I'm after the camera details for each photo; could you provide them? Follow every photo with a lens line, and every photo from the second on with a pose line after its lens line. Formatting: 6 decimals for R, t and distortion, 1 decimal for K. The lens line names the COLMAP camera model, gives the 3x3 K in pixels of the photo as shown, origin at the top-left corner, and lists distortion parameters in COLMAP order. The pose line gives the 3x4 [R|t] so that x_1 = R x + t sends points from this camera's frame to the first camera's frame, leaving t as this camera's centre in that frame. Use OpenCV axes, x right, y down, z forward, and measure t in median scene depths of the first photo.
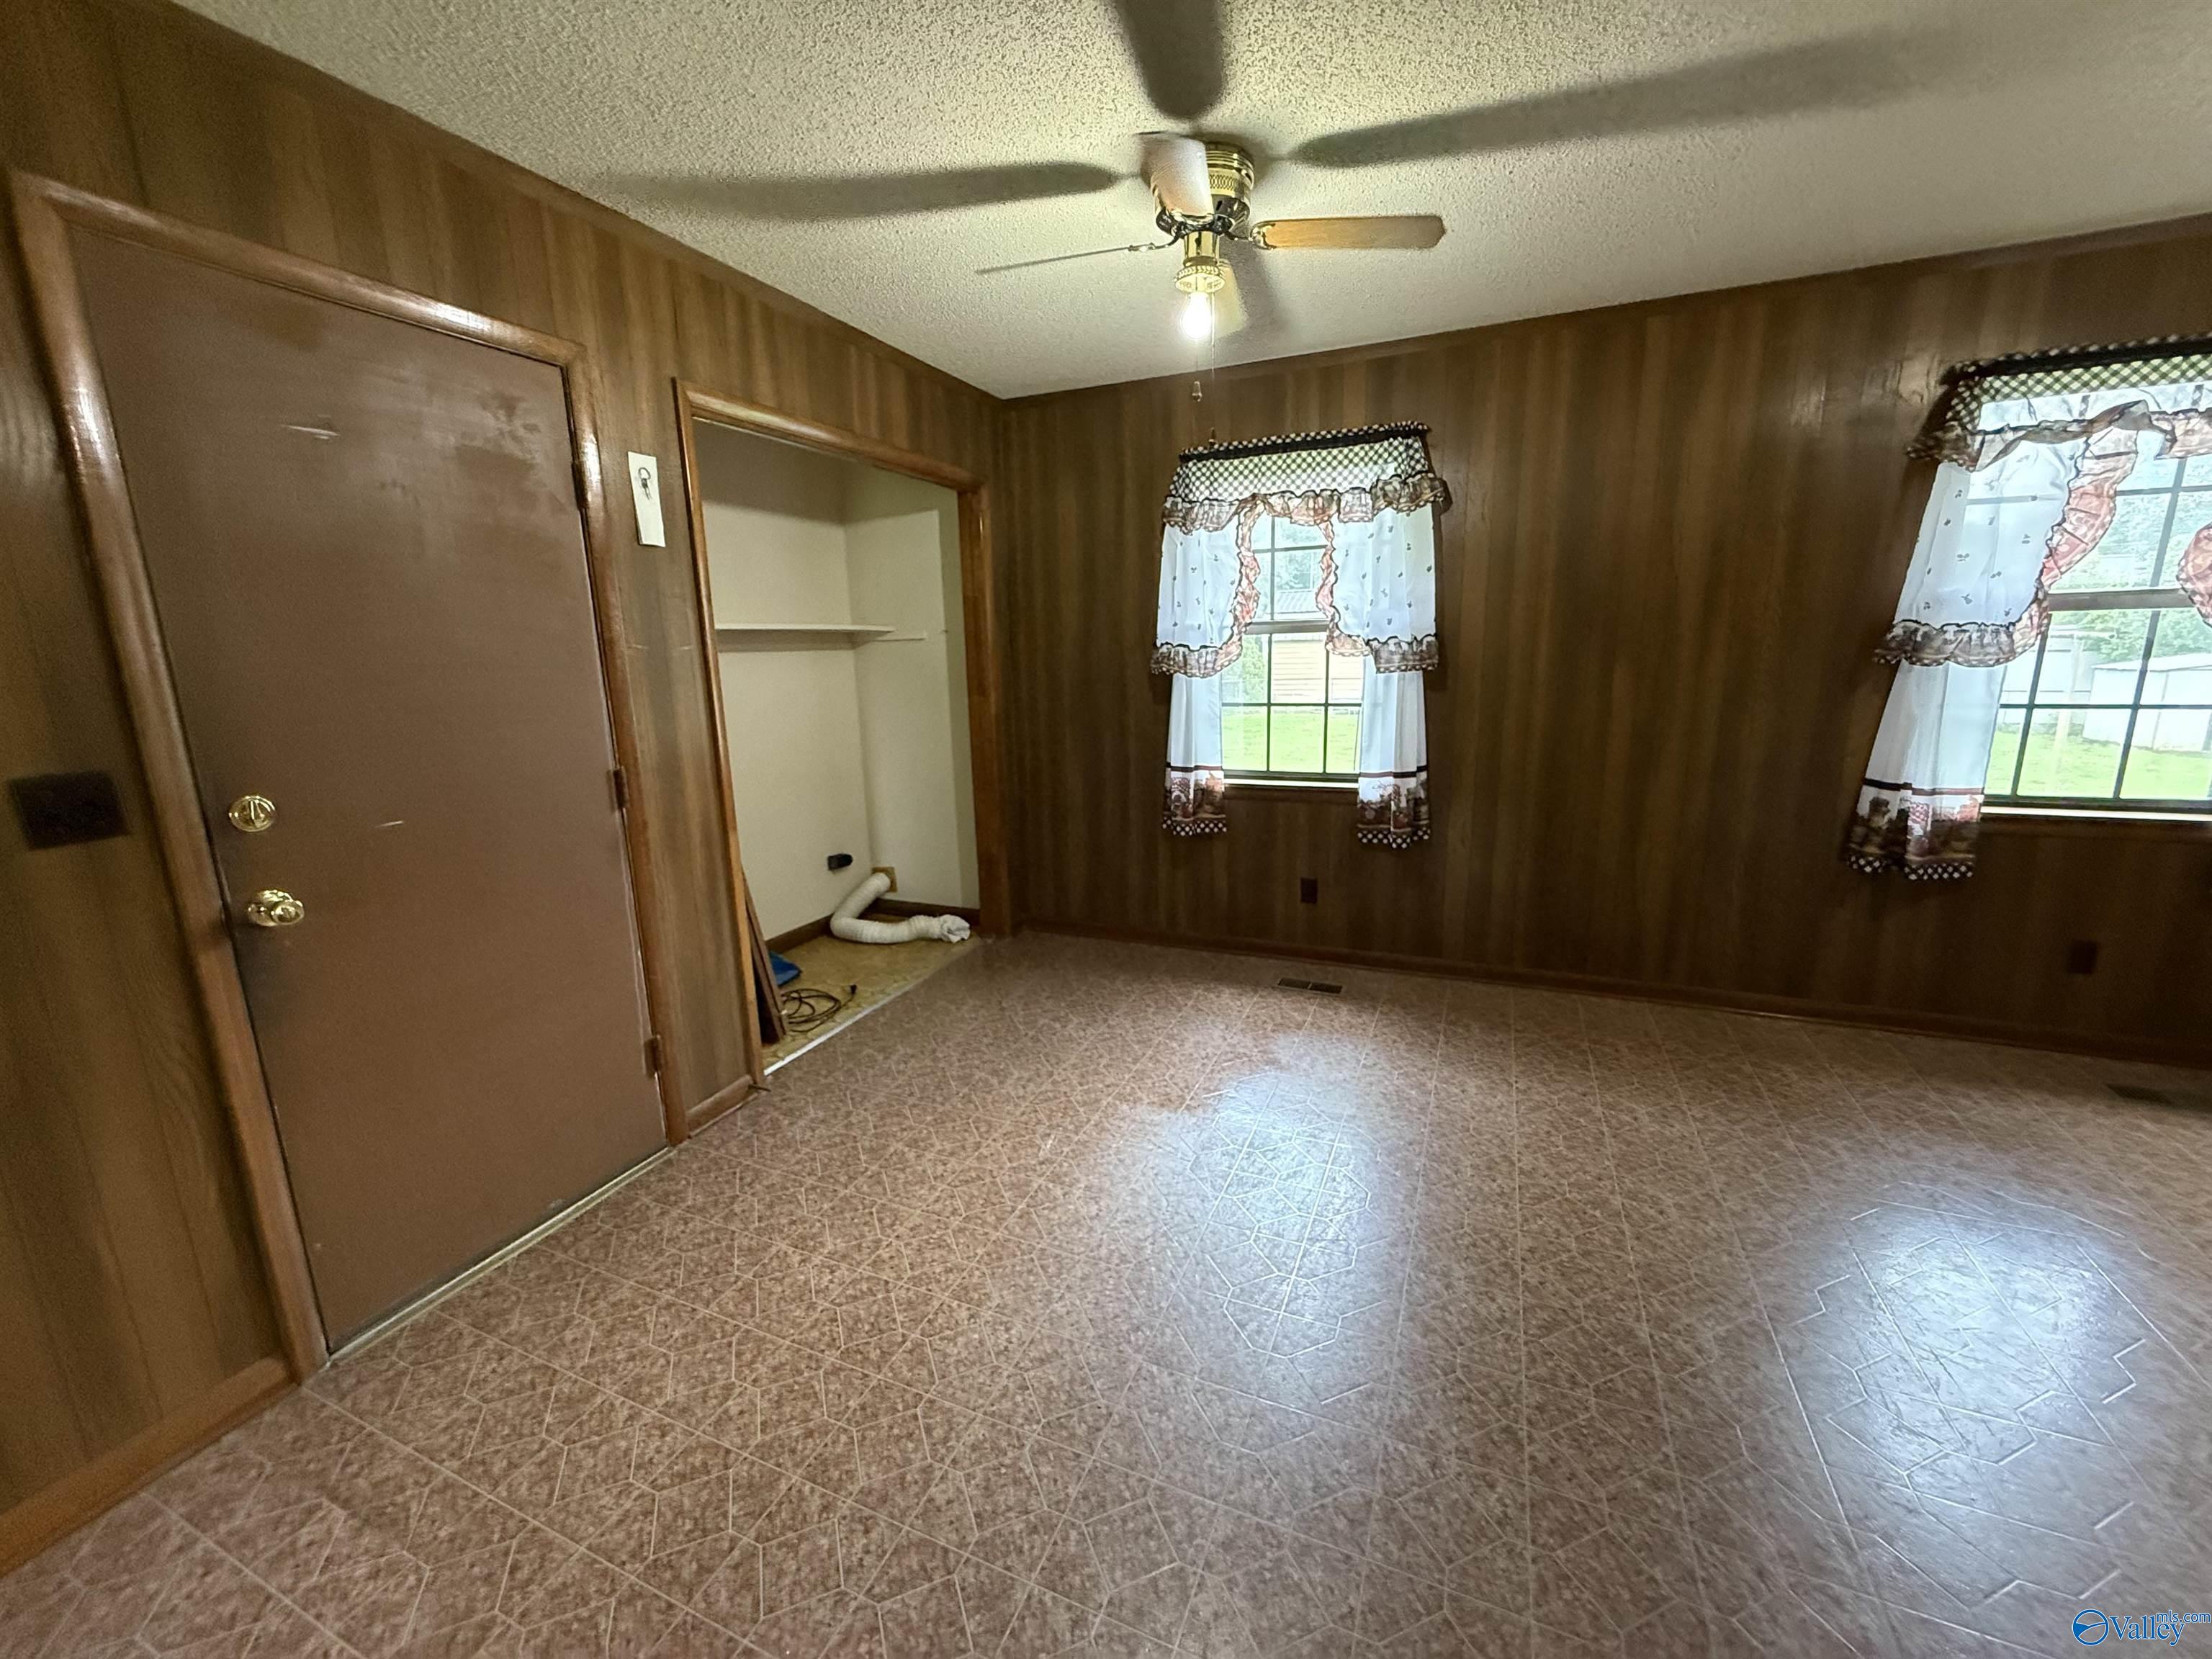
lens RADIAL K [[884.5, 0, 1097.1], [0, 884.5, 826.1], [0, 0, 1]] dist [0.009150, -0.000471]
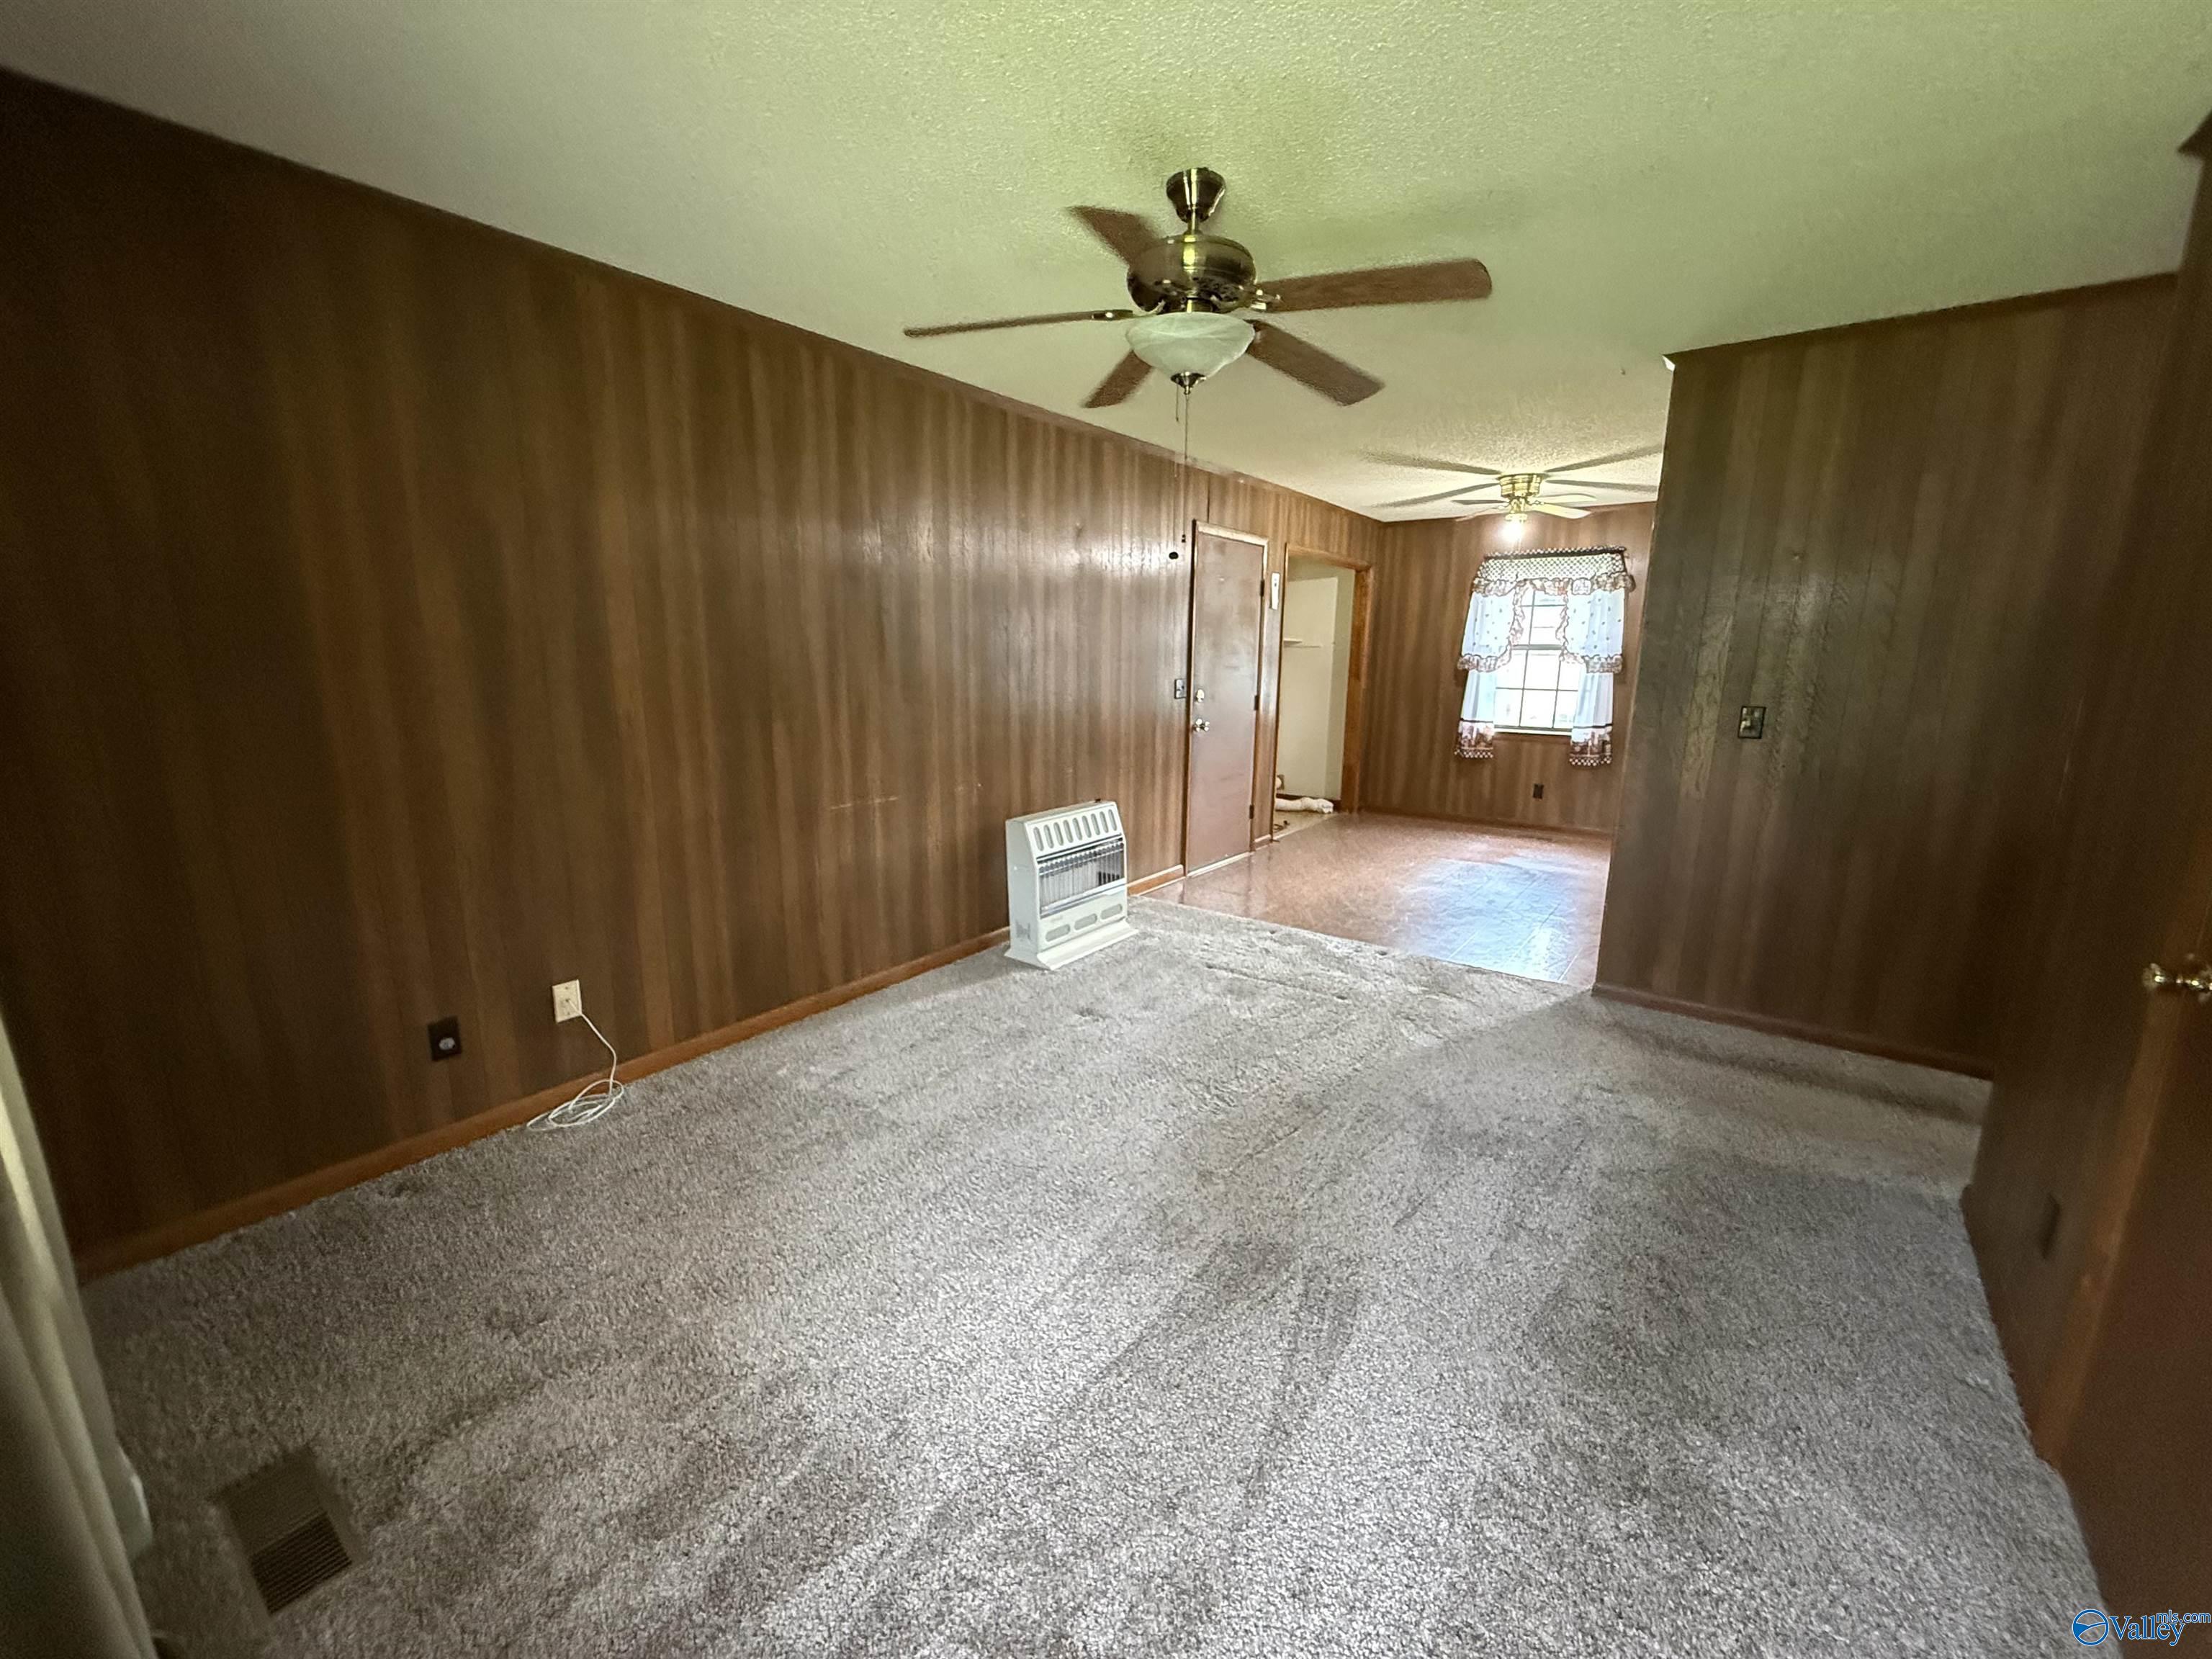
lens RADIAL K [[884.5, 0, 1103.5], [0, 884.5, 831.1], [0, 0, 1]] dist [0.009150, -0.000471]
pose [[0.973037, 0.079285, -0.216595, -0.240350], [-0.079397, 0.996809, 0.008197, 0.217962], [0.216554, 0.009221, 0.976227, -1.019012]]
